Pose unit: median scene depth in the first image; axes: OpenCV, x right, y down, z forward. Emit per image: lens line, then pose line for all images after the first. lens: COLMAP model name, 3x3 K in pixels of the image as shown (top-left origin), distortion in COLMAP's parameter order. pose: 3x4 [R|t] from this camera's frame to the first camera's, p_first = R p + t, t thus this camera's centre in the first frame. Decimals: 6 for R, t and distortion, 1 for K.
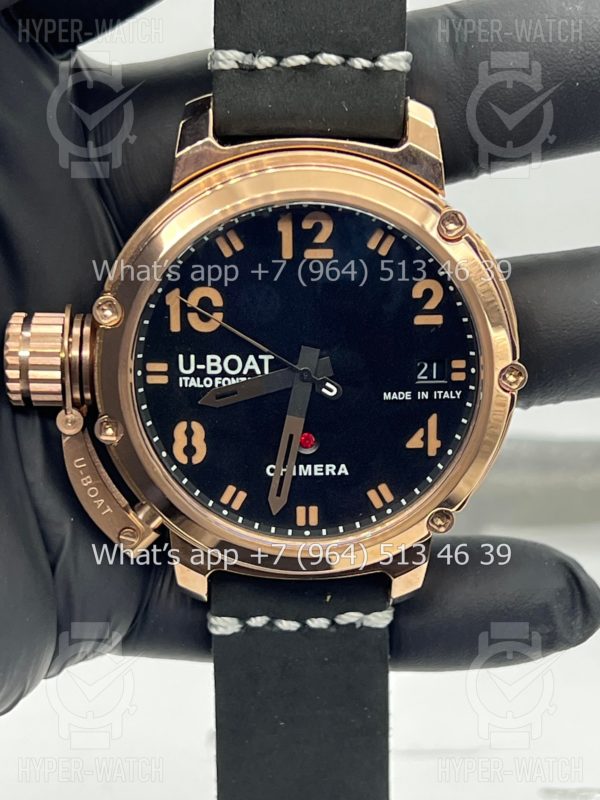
lens RADIAL K [[1939.5, 0, 318.6], [0, 1939.5, 408.9], [0, 0, 1]] dist [0.314989, 0.000000]
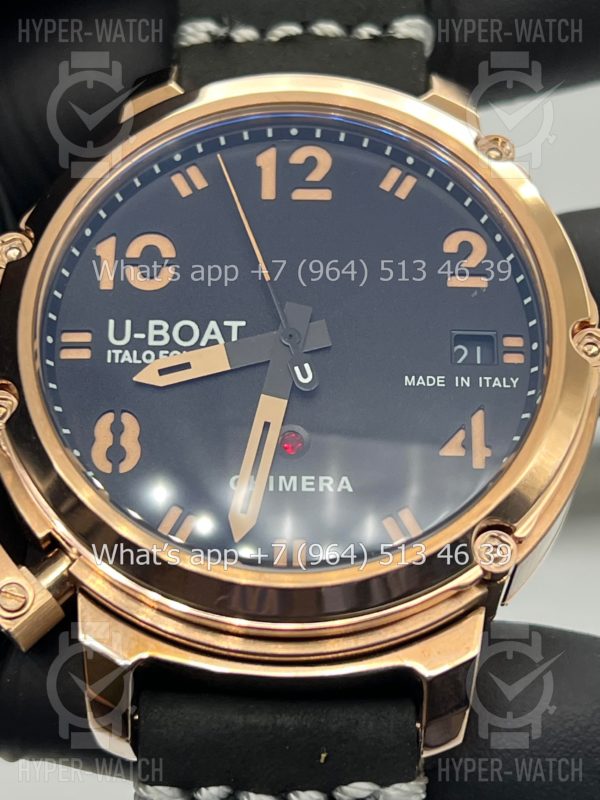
lens RADIAL K [[1939.5, 0, 296.9], [0, 1939.5, 408.5], [0, 0, 1]] dist [0.314989, 0.000000]
pose [[0.999566, 0.004038, -0.029179, 0.015671], [-0.019014, 0.845008, -0.534415, 0.367587], [0.022499, 0.534738, 0.844718, 0.428005]]
